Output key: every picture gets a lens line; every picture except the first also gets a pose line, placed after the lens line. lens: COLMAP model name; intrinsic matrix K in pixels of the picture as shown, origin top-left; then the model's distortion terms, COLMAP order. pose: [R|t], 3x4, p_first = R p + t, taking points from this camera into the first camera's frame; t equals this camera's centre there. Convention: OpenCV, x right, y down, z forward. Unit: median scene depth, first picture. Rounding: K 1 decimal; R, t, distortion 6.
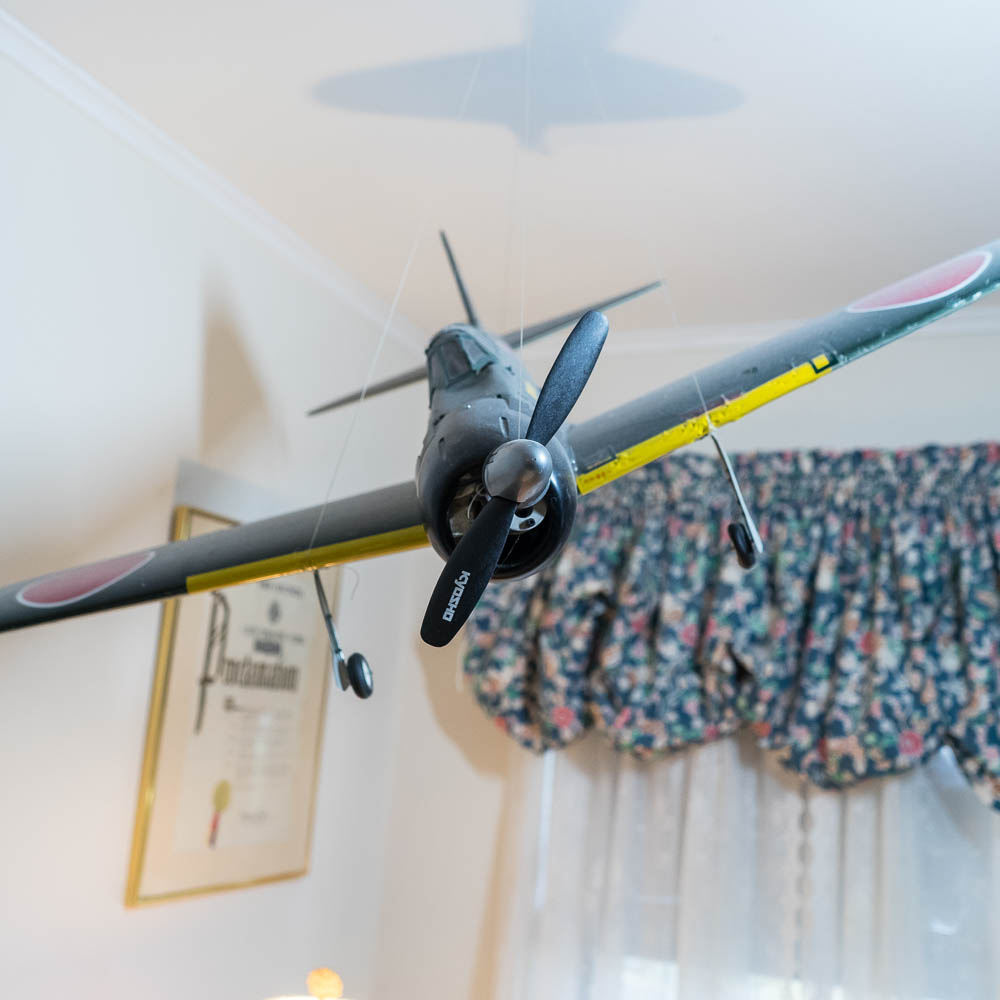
lens RADIAL K [[1185.6, 0, 500.0], [0, 1185.6, 500.0], [0, 0, 1]] dist [-0.007050, -0.020964]
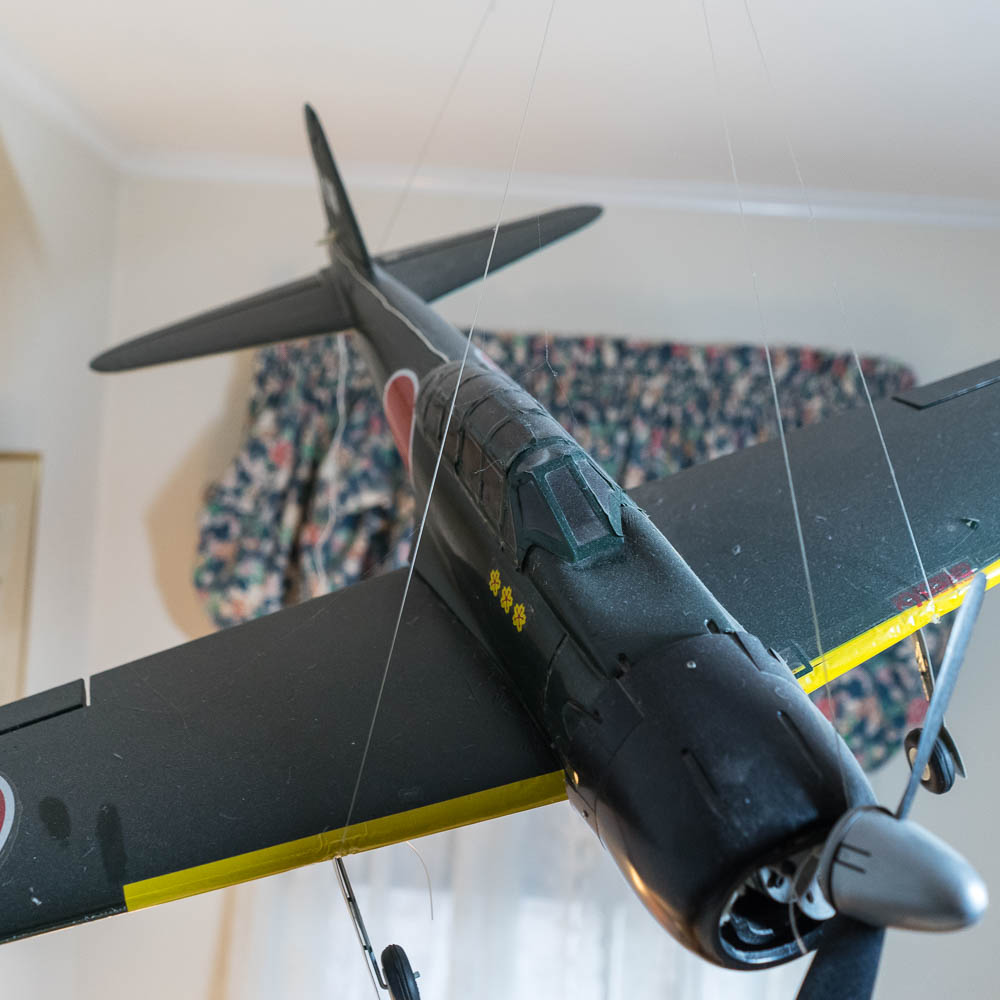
lens RADIAL K [[1178.9, 0, 500.0], [0, 1178.9, 500.0], [0, 0, 1]] dist [-0.009209, -0.022573]
pose [[0.928166, -0.019827, 0.371638, -0.149870], [-0.072231, 0.969995, 0.232147, -0.129444], [-0.365089, -0.242315, 0.898884, 0.231861]]
